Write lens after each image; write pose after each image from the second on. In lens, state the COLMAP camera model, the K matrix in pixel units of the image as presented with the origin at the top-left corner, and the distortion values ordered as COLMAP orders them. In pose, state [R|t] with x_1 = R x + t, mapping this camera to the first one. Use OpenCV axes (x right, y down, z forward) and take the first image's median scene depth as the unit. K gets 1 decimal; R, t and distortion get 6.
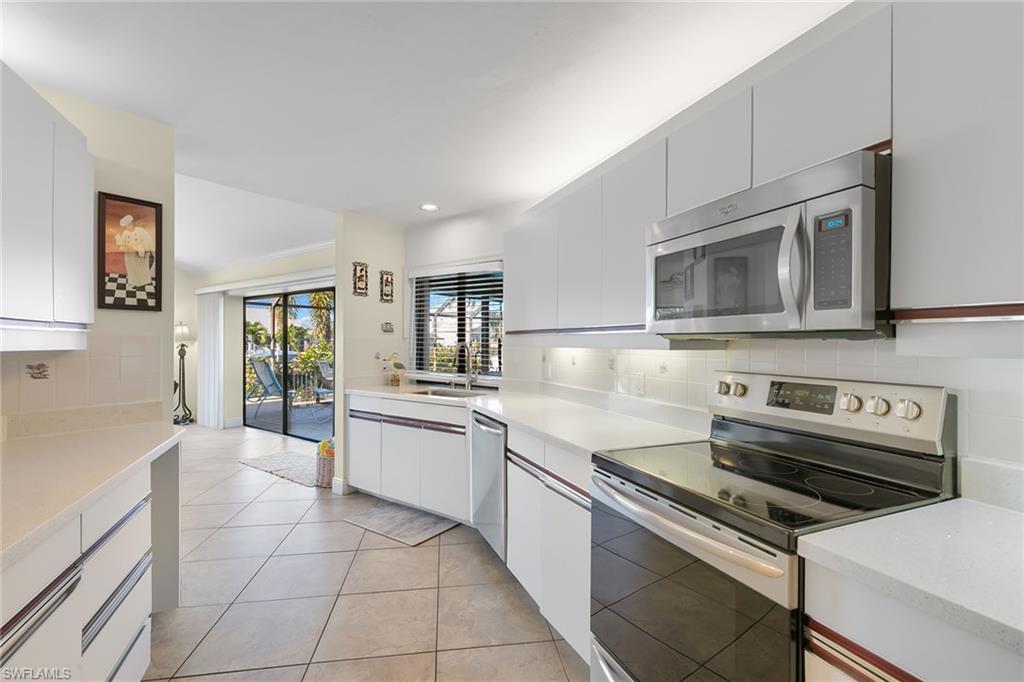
lens RADIAL K [[458.4, 0, 511.6], [0, 458.4, 342.6], [0, 0, 1]] dist [0.006888, -0.000553]
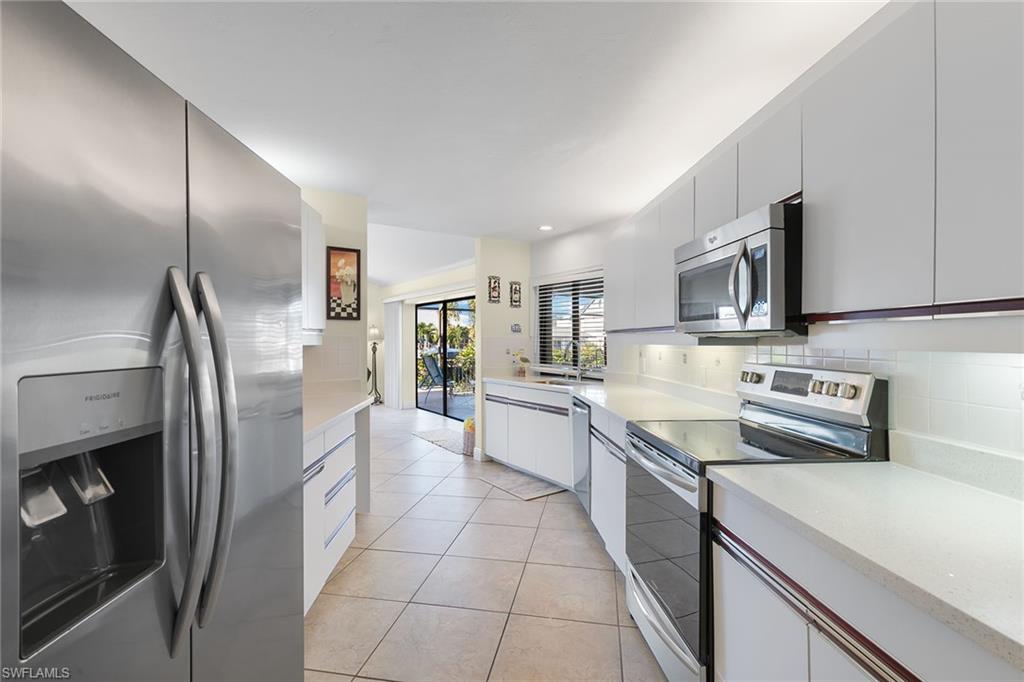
lens RADIAL K [[458.4, 0, 511.9], [0, 458.4, 341.7], [0, 0, 1]] dist [0.006888, -0.000553]
pose [[0.944886, -0.002043, -0.327394, 0.171511], [0.002657, 0.999995, 0.001427, 0.001744], [0.327390, -0.002218, 0.944887, -0.220294]]
